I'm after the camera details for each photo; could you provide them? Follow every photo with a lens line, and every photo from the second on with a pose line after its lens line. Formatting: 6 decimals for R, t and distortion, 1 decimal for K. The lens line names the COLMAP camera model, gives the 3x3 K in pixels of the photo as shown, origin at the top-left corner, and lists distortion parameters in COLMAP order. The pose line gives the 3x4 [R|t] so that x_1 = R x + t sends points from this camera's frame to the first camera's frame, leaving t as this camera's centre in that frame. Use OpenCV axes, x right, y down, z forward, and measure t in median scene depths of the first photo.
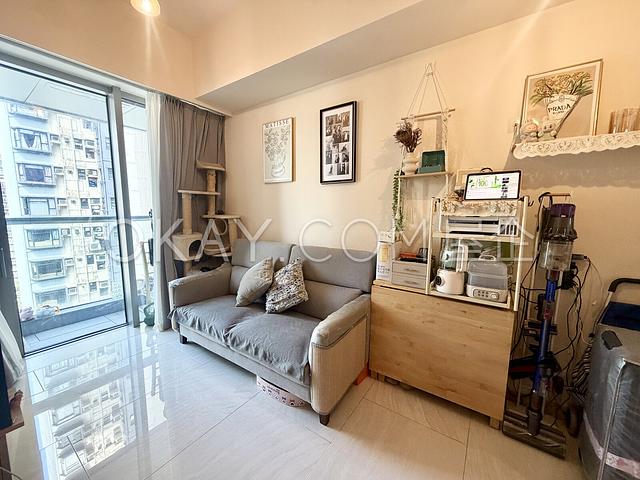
lens RADIAL K [[256.6, 0, 320.4], [0, 256.6, 240.5], [0, 0, 1]] dist [-0.002343, -0.000032]
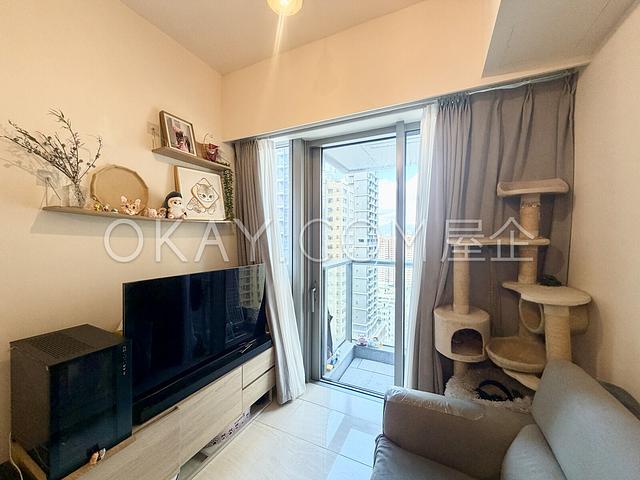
lens RADIAL K [[256.6, 0, 315.4], [0, 256.6, 241.0], [0, 0, 1]] dist [-0.002343, -0.000032]
pose [[0.144984, 0.009608, -0.989387, 0.014447], [-0.121095, 0.992608, -0.008105, -0.152939], [0.981996, 0.120985, 0.145076, 0.616607]]
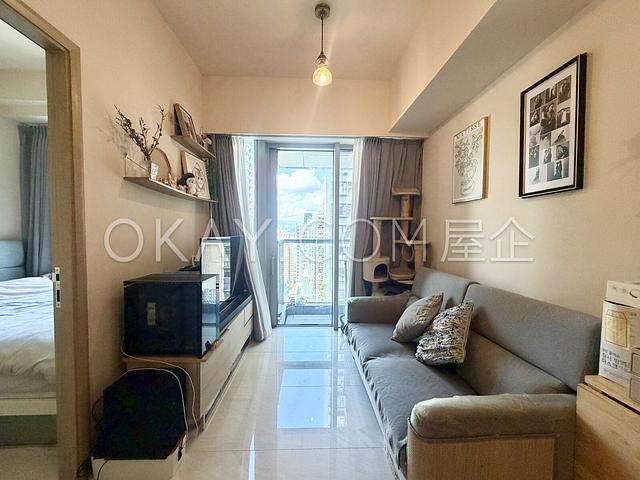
lens RADIAL K [[256.6, 0, 317.2], [0, 256.6, 241.1], [0, 0, 1]] dist [-0.002343, -0.000032]
pose [[0.594515, 0.025655, -0.803675, 0.211197], [-0.099636, 0.994138, -0.041971, -0.024690], [0.797887, 0.105027, 0.593587, 0.172787]]
